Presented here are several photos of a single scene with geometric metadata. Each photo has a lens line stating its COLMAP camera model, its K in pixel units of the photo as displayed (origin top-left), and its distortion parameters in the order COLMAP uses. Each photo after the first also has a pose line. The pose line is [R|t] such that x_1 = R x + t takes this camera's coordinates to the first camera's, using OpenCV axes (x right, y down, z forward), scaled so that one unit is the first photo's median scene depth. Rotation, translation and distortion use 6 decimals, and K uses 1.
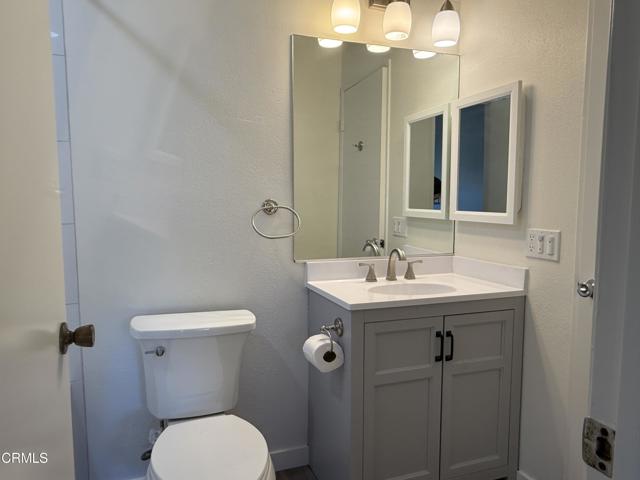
lens RADIAL K [[450.2, 0, 320.1], [0, 450.2, 244.7], [0, 0, 1]] dist [0.062684, -0.075929]
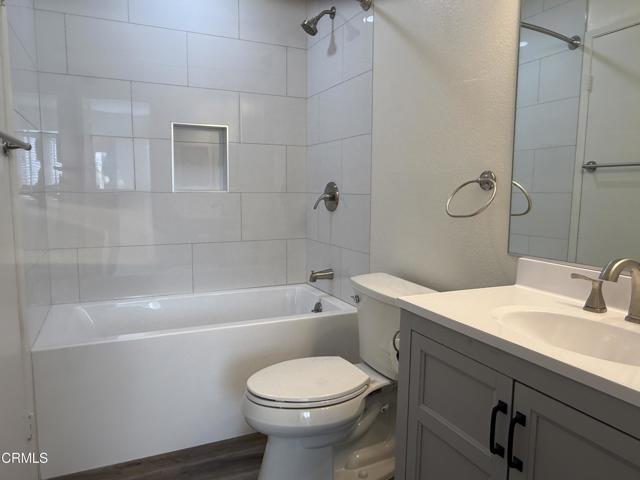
lens RADIAL K [[450.2, 0, 320.5], [0, 450.2, 239.3], [0, 0, 1]] dist [0.062684, -0.075929]
pose [[0.083910, 0.108557, -0.990543, 0.671294], [-0.106326, 0.989349, 0.099419, -0.027479], [0.990785, 0.096978, 0.094558, 0.632832]]
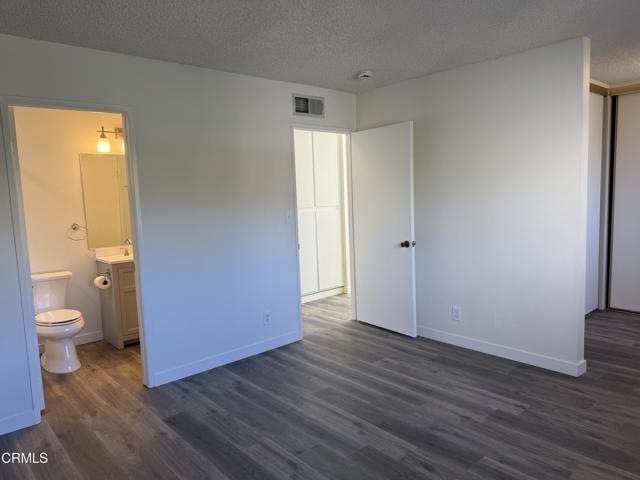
lens RADIAL K [[450.2, 0, 321.6], [0, 450.2, 232.4], [0, 0, 1]] dist [0.062684, -0.075929]
pose [[0.927909, -0.065658, 0.366979, 0.204197], [0.067195, 0.997703, 0.008601, 0.010986], [-0.366701, 0.016679, 0.930189, -1.656348]]
